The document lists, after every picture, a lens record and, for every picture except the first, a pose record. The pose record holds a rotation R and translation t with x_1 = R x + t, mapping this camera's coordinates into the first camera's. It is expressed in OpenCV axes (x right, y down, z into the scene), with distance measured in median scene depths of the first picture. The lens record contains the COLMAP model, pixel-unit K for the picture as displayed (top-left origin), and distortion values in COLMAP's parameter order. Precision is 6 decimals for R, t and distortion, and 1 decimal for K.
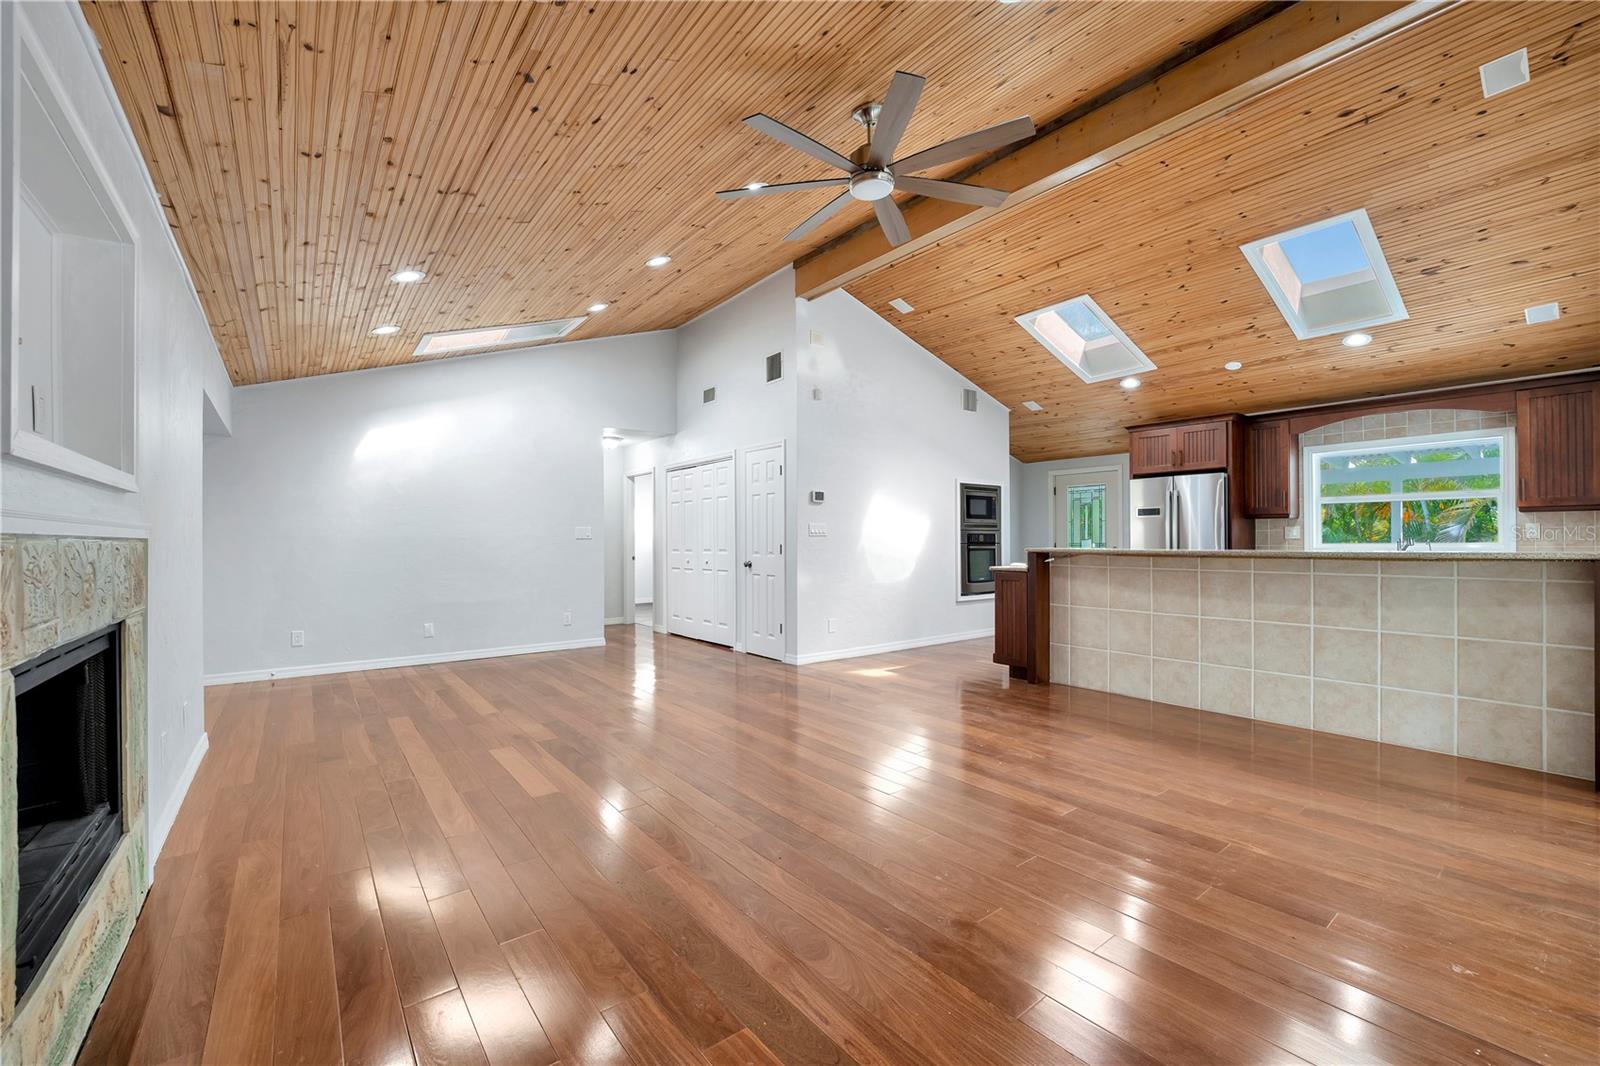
lens RADIAL K [[654.4, 0, 799.5], [0, 654.4, 538.6], [0, 0, 1]] dist [-0.017359, 0.000319]
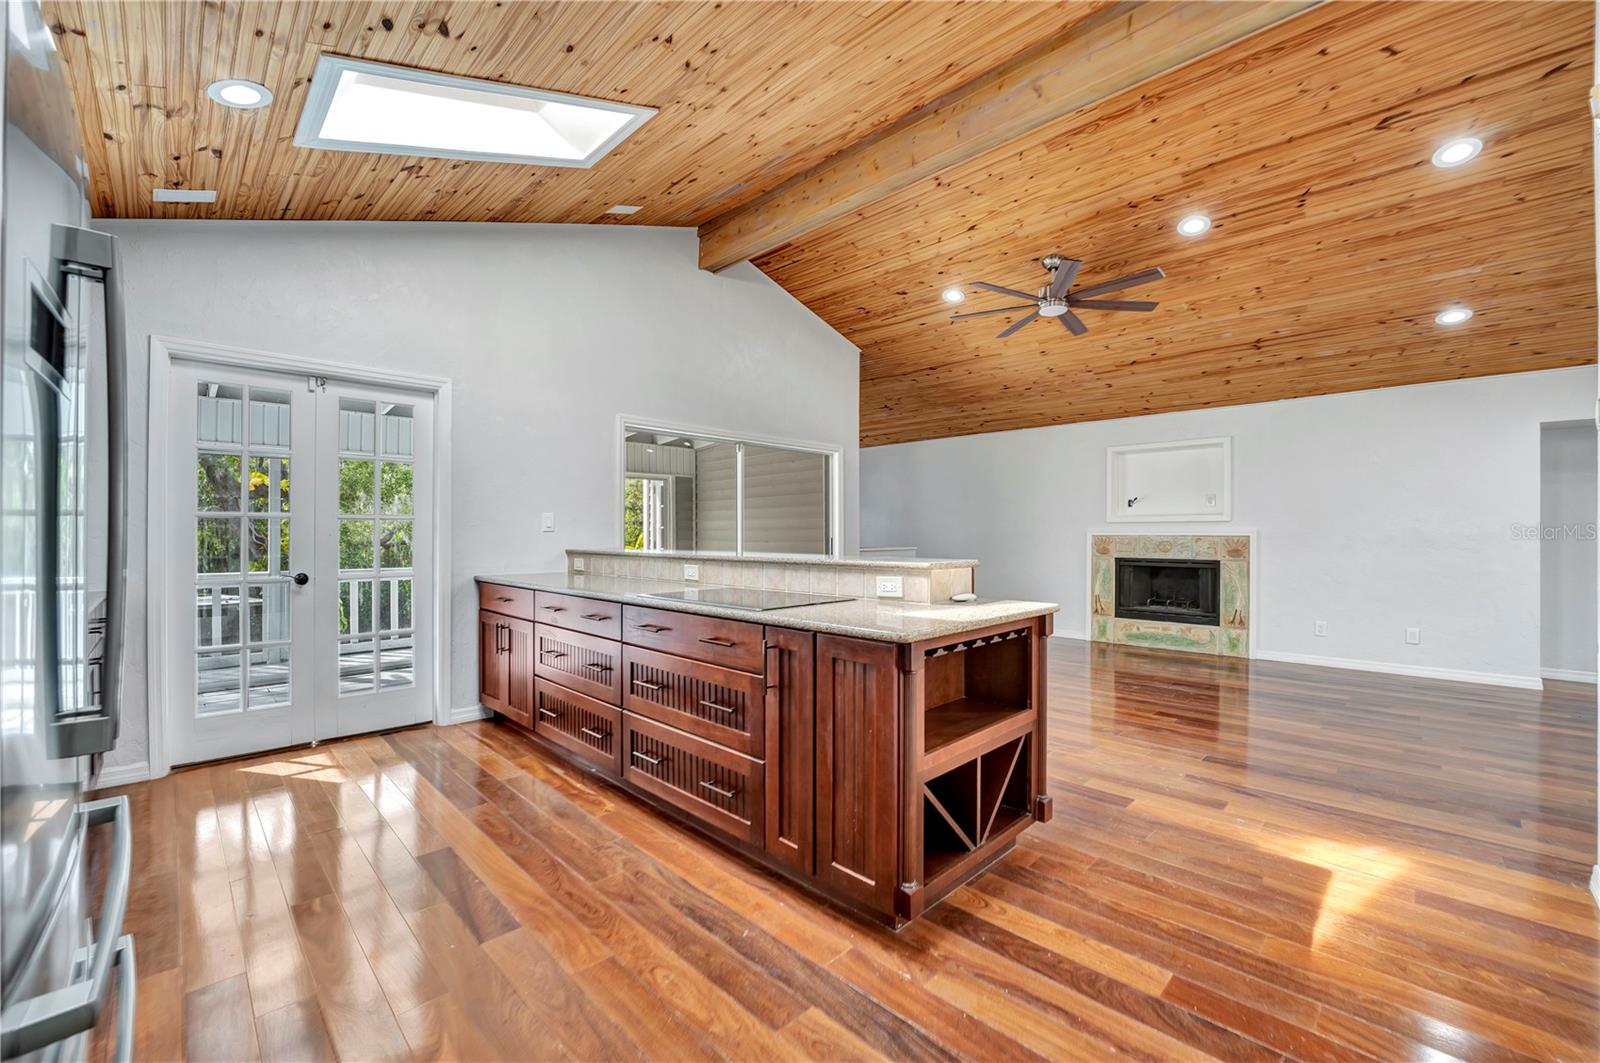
lens RADIAL K [[647.7, 0, 794.3], [0, 647.7, 533.0], [0, 0, 1]] dist [-0.022451, -0.000102]
pose [[-0.992872, 0.004628, -0.119099, 0.533313], [0.005034, 0.999982, -0.003115, -0.005604], [0.119082, -0.003692, -0.992878, 1.441546]]
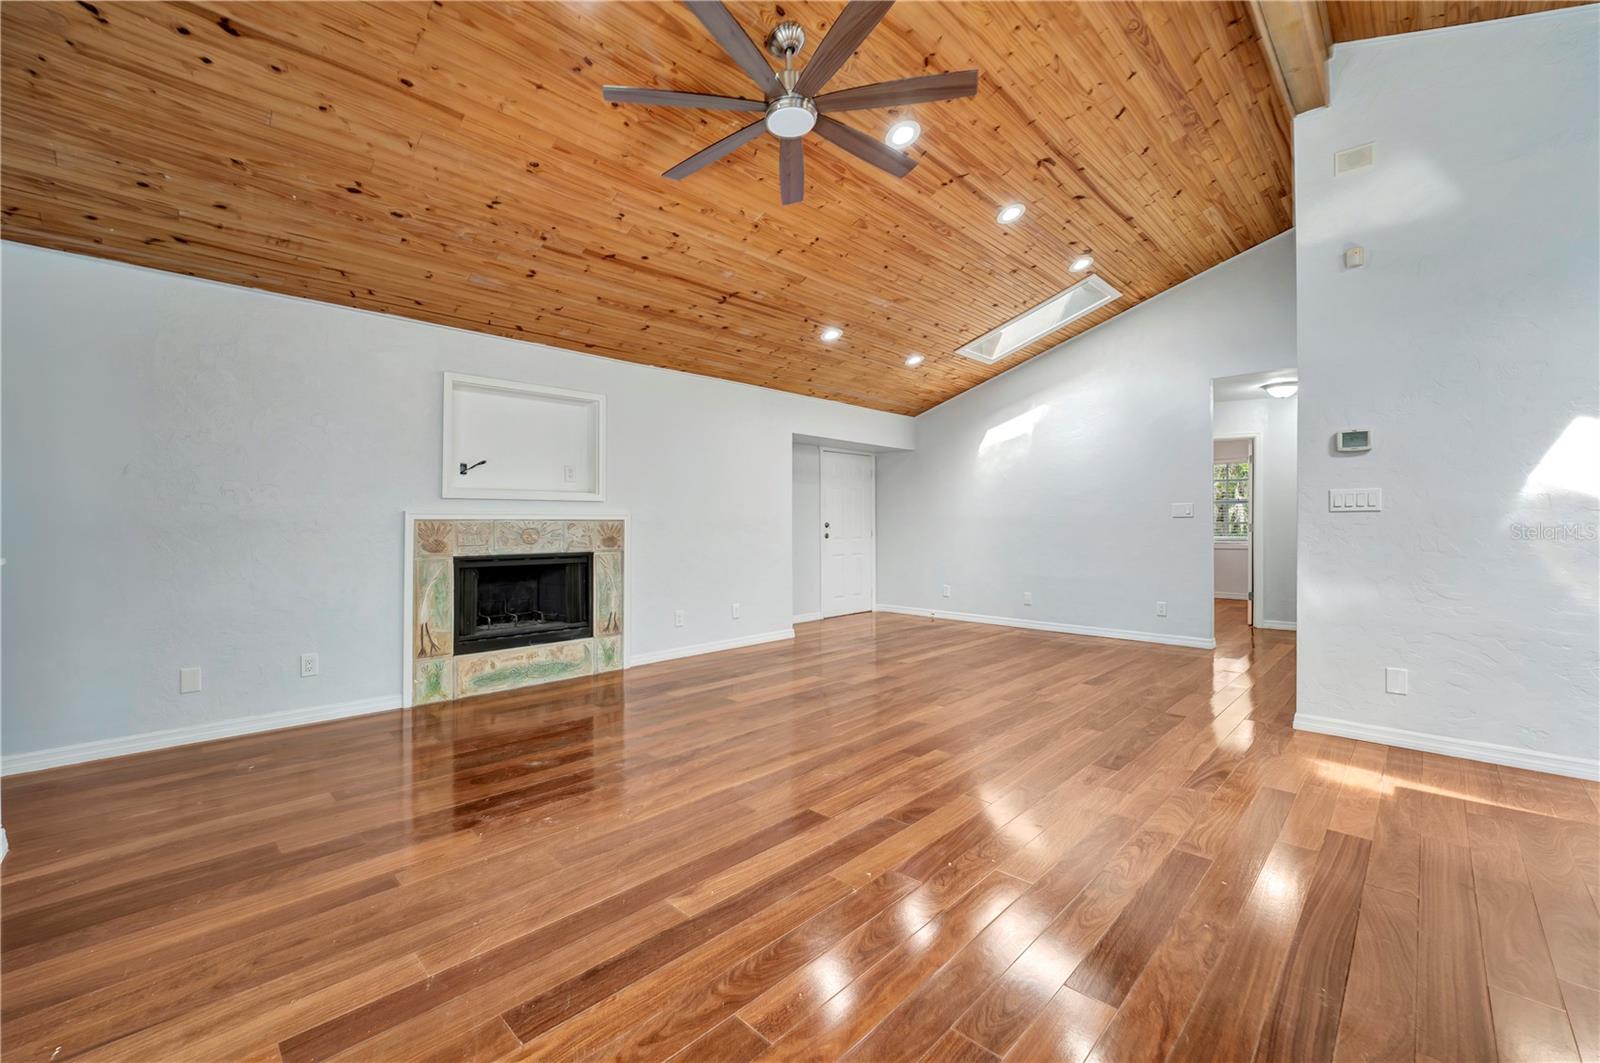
lens RADIAL K [[652.9, 0, 799.0], [0, 652.9, 514.1], [0, 0, 1]] dist [-0.021658, 0.000472]
pose [[0.134961, -0.006326, -0.990831, 0.577333], [0.006494, 0.999964, -0.005499, -0.001694], [0.990830, -0.005693, 0.134997, 0.530002]]
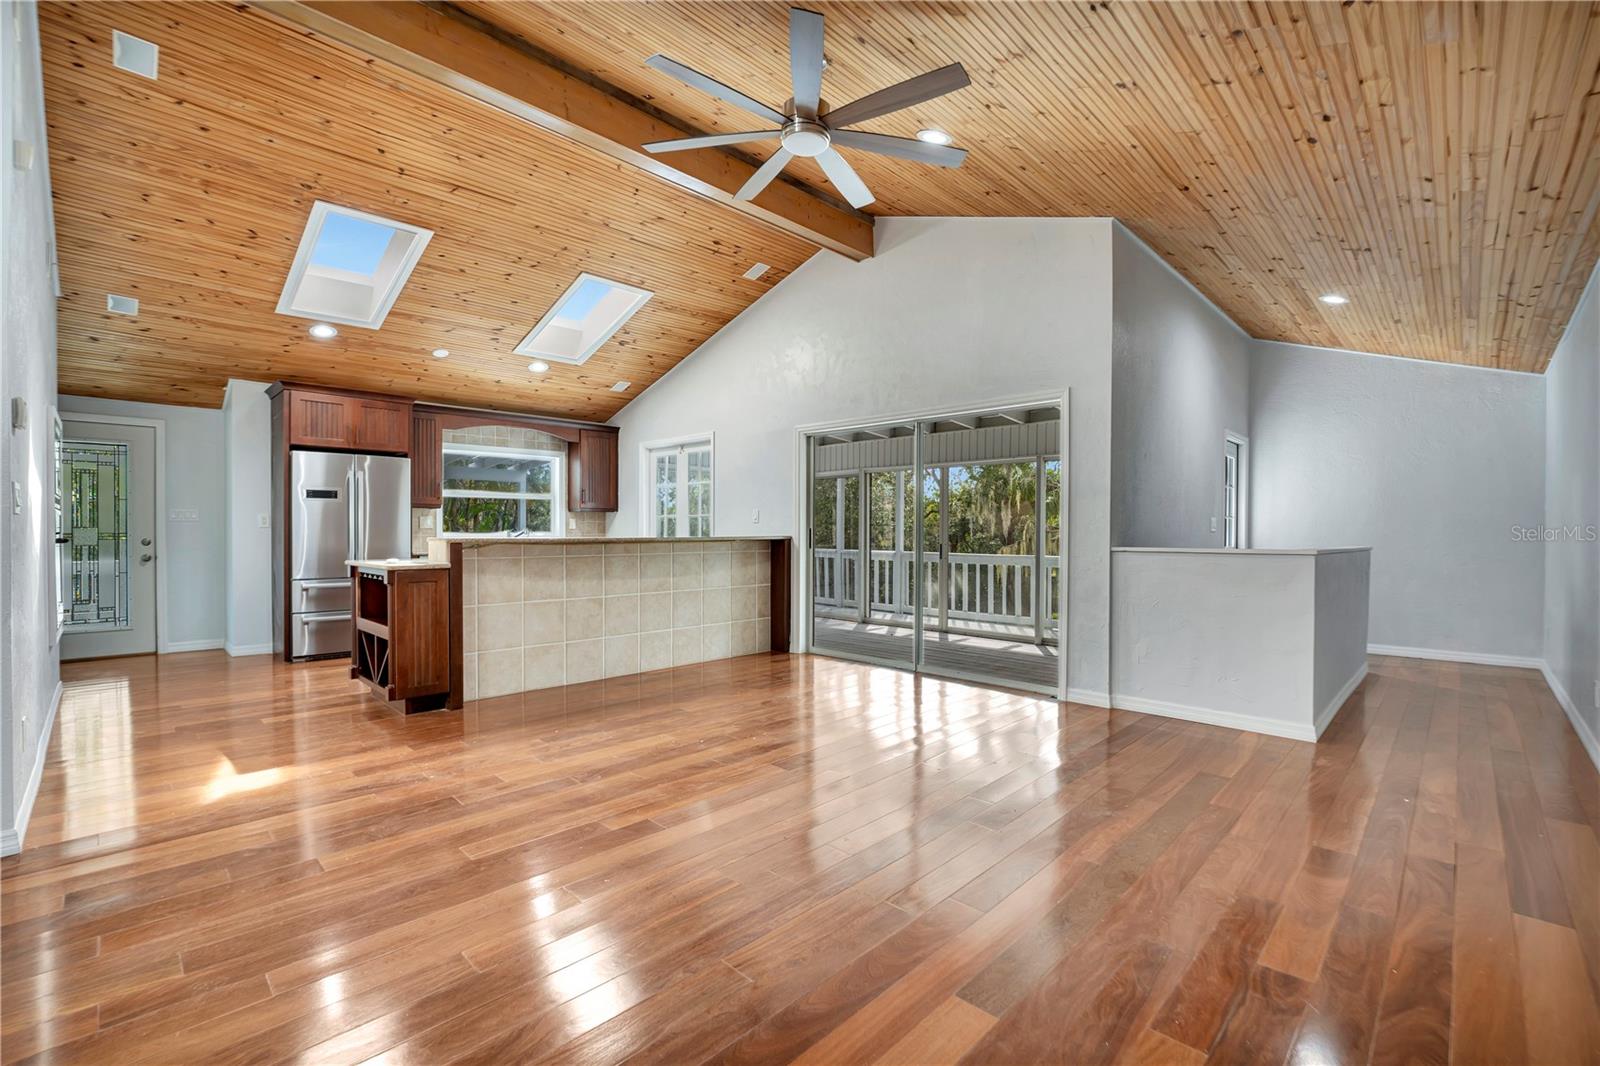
lens RADIAL K [[692.0, 0, 799.8], [0, 692.0, 539.4], [0, 0, 1]] dist [-0.021457, -0.000312]
pose [[-0.140719, -0.009155, 0.990007, -0.502767], [-0.003407, 0.999956, 0.008763, 0.007574], [-0.990044, -0.002140, -0.140744, 0.676855]]
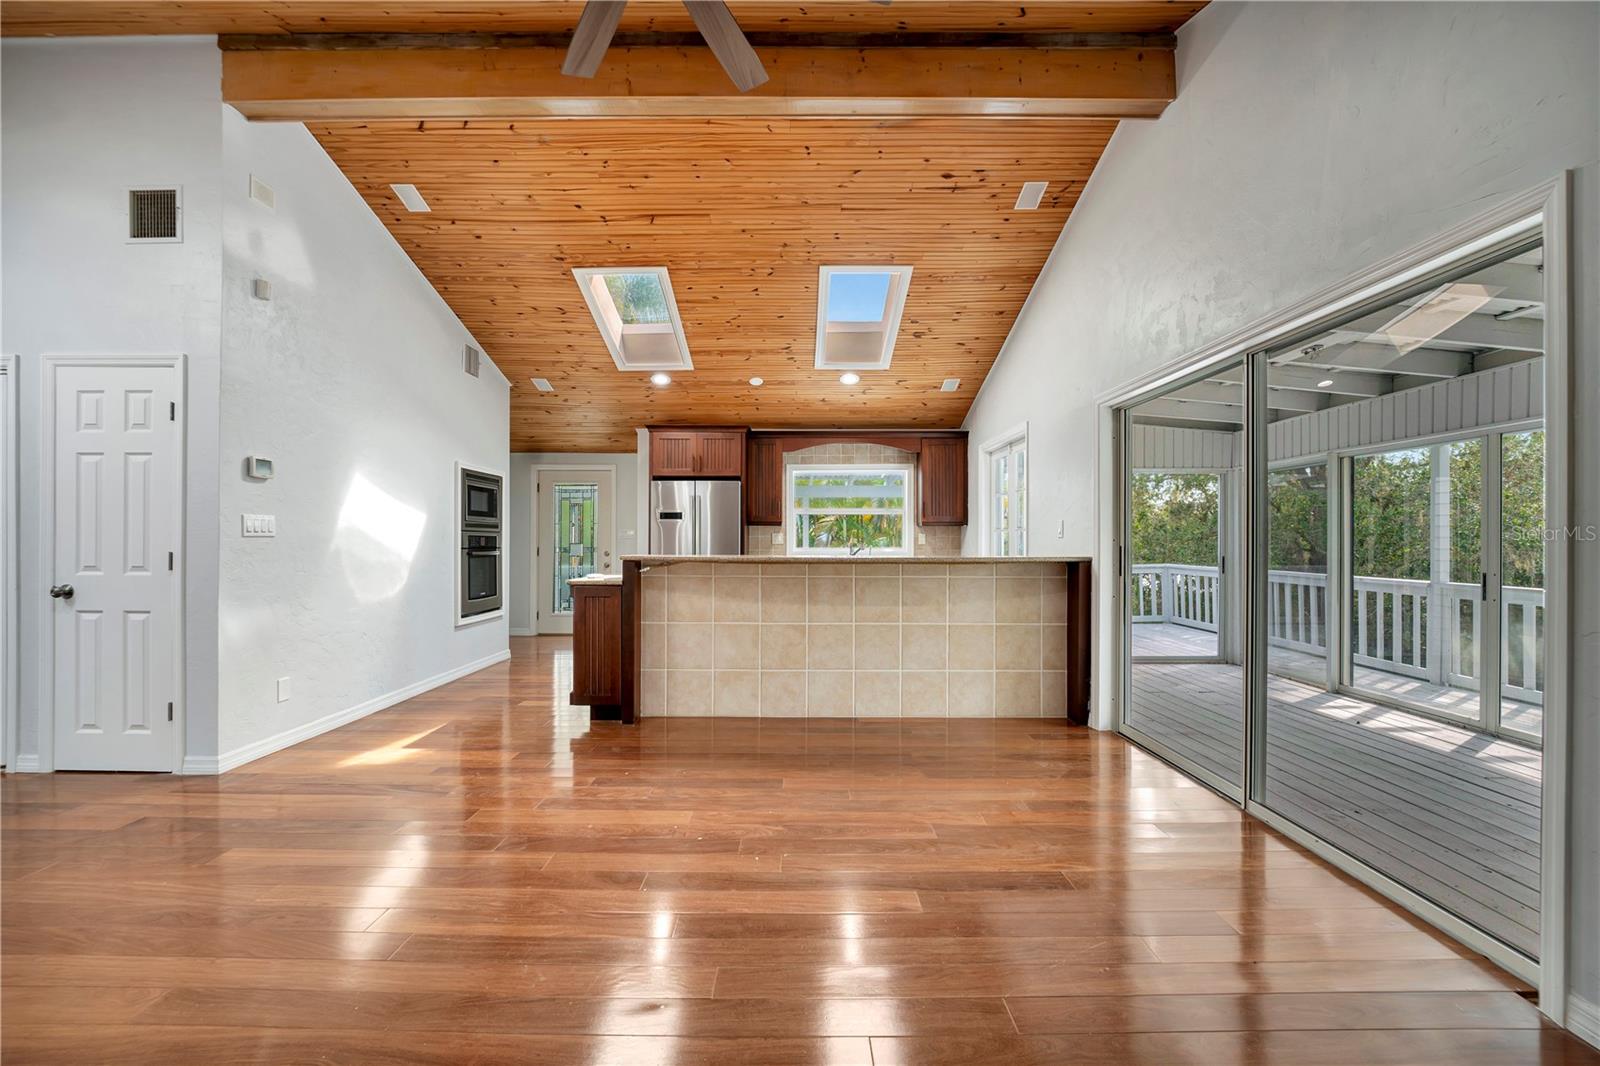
lens RADIAL K [[650.2, 0, 798.3], [0, 650.2, 537.7], [0, 0, 1]] dist [-0.022506, 0.000549]
pose [[0.611509, 0.011079, 0.791160, -0.143257], [-0.006722, 0.999939, -0.008807, -0.001468], [-0.791209, 0.000067, 0.611546, 0.330111]]
